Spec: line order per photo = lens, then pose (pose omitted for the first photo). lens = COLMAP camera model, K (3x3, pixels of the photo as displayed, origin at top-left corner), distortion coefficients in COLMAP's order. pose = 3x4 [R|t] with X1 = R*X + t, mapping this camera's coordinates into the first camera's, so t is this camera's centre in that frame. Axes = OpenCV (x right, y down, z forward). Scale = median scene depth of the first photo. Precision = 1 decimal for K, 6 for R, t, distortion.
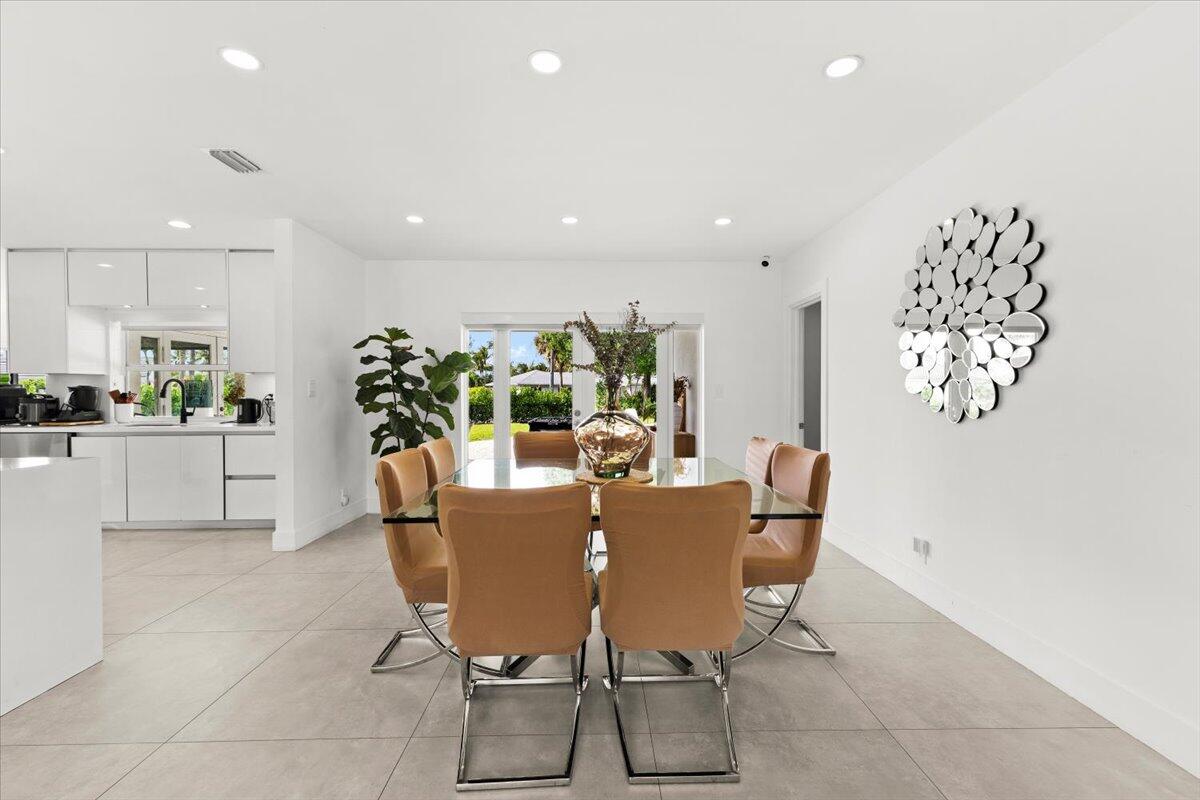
lens RADIAL K [[523.7, 0, 602.9], [0, 523.7, 390.4], [0, 0, 1]] dist [0.002963, -0.000156]
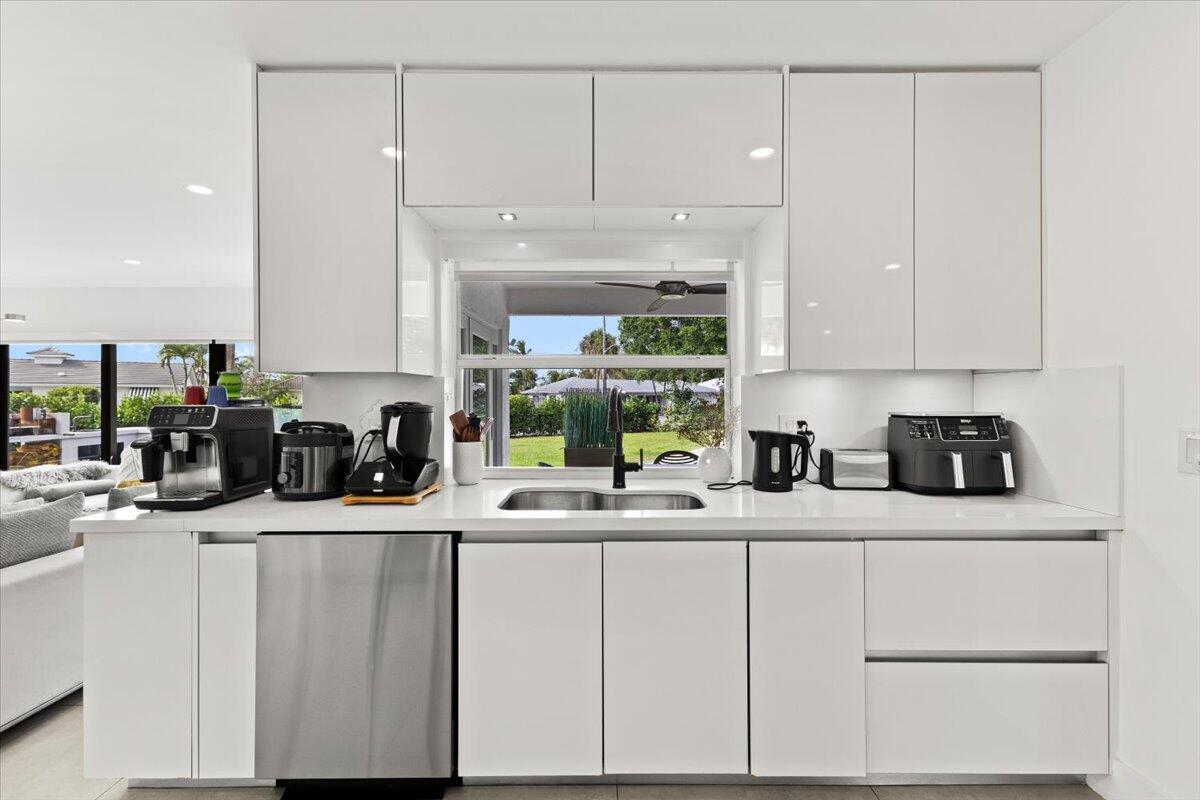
lens RADIAL K [[521.7, 0, 604.6], [0, 521.7, 397.3], [0, 0, 1]] dist [0.005050, 0.000212]
pose [[0.999948, -0.000039, -0.010225, -0.811095], [0.000024, 0.999999, -0.001533, -0.012436], [0.010225, 0.001533, 0.999947, 0.566179]]
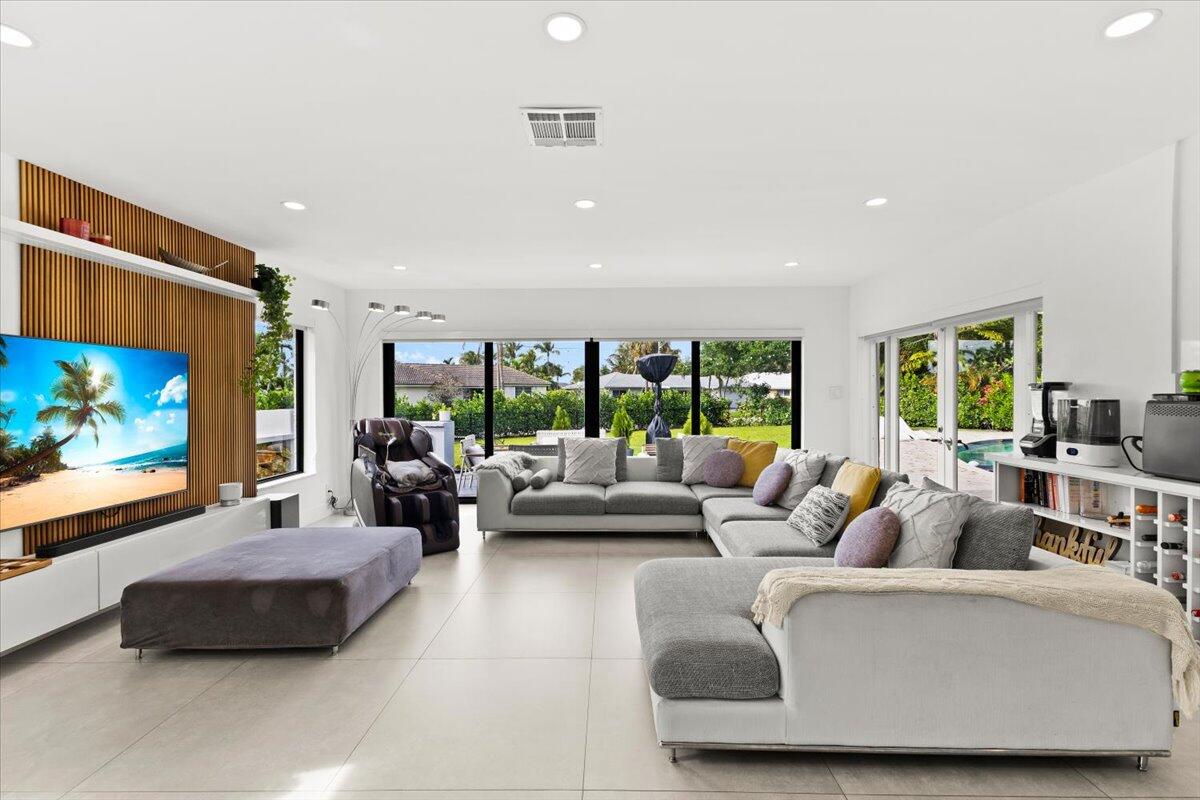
lens RADIAL K [[522.7, 0, 601.6], [0, 522.7, 393.7], [0, 0, 1]] dist [0.011985, 0.000363]
pose [[0.999476, -0.000185, -0.032379, -1.610546], [0.000210, 1.000000, 0.000785, -0.011992], [0.032379, -0.000791, 0.999475, 0.491887]]
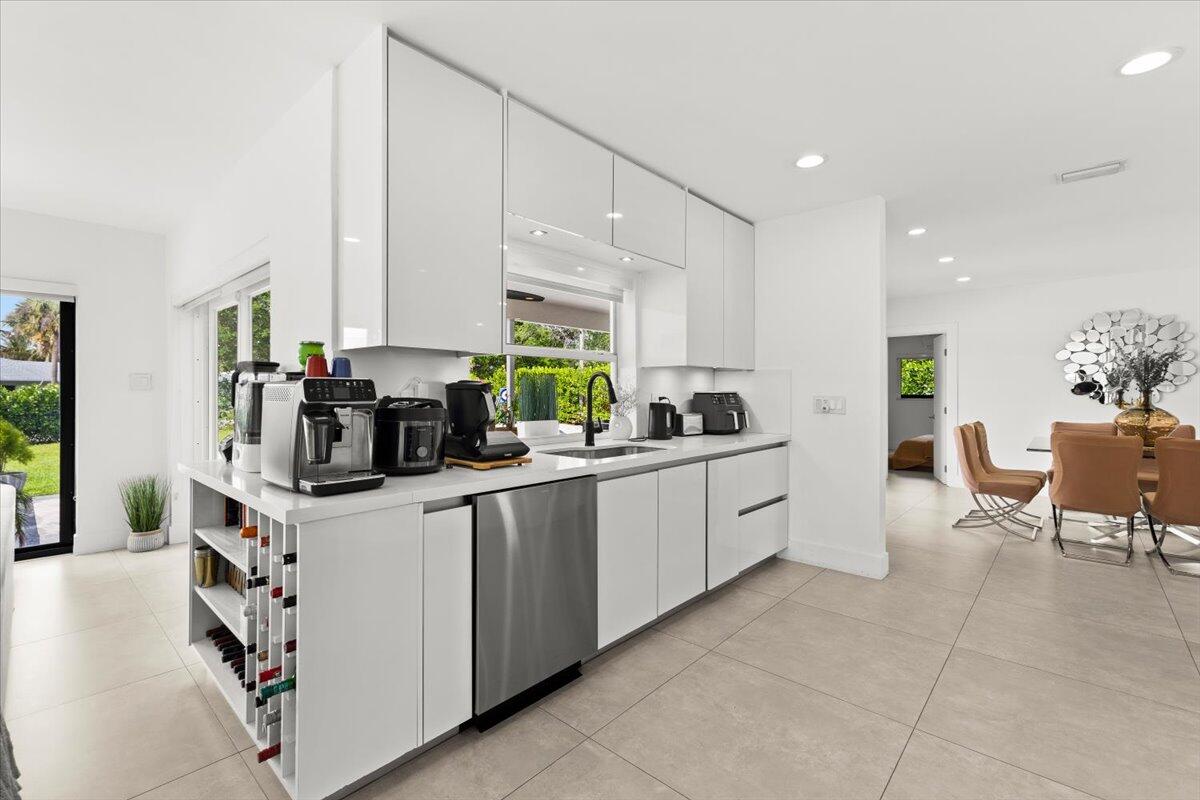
lens RADIAL K [[521.5, 0, 604.7], [0, 521.5, 392.3], [0, 0, 1]] dist [0.008237, -0.000038]
pose [[0.679411, 0.002231, 0.733755, -1.231412], [-0.002838, 0.999996, -0.000412, 0.001154], [-0.733753, -0.001802, 0.679414, 0.581276]]
